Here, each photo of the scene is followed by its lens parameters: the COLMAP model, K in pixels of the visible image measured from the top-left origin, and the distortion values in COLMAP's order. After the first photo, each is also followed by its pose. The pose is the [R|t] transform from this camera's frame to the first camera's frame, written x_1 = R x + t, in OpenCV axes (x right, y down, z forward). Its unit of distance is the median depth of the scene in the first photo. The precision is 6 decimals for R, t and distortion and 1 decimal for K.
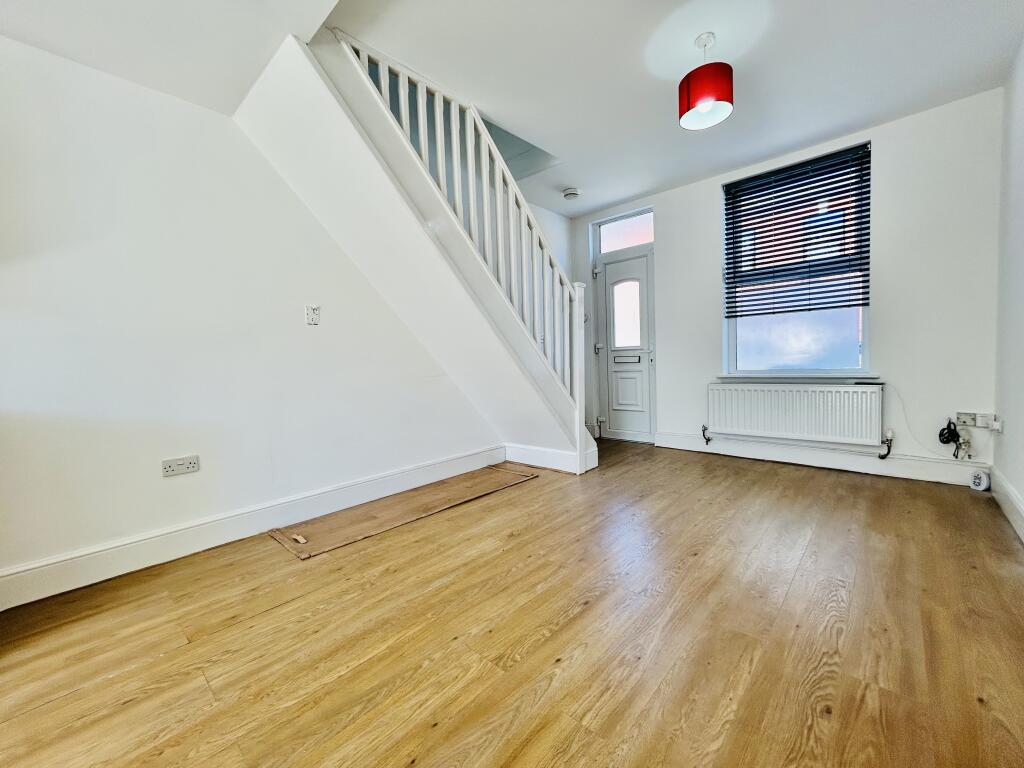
lens RADIAL K [[412.8, 0, 512.7], [0, 412.8, 384.4], [0, 0, 1]] dist [-0.000951, -0.000777]
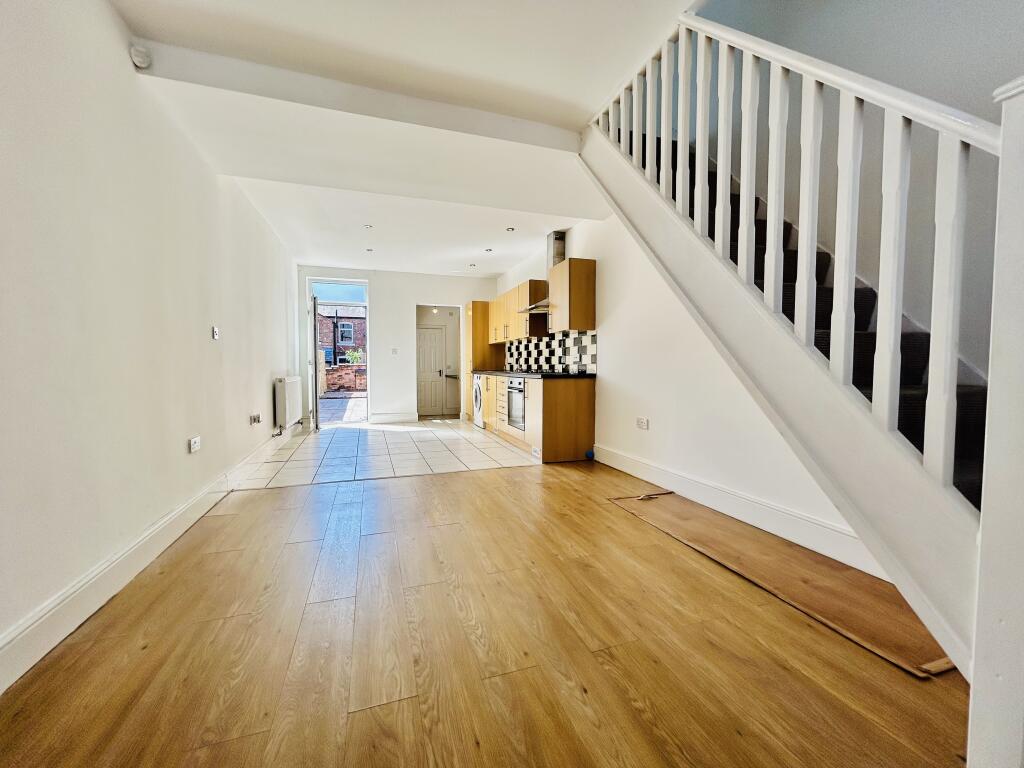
lens RADIAL K [[412.8, 0, 513.8], [0, 412.8, 382.7], [0, 0, 1]] dist [-0.000951, -0.000777]
pose [[-0.475035, 0.071138, -0.877087, 0.726088], [-0.034793, 0.994429, 0.099499, -0.089405], [0.879279, 0.077782, -0.469913, 1.118053]]
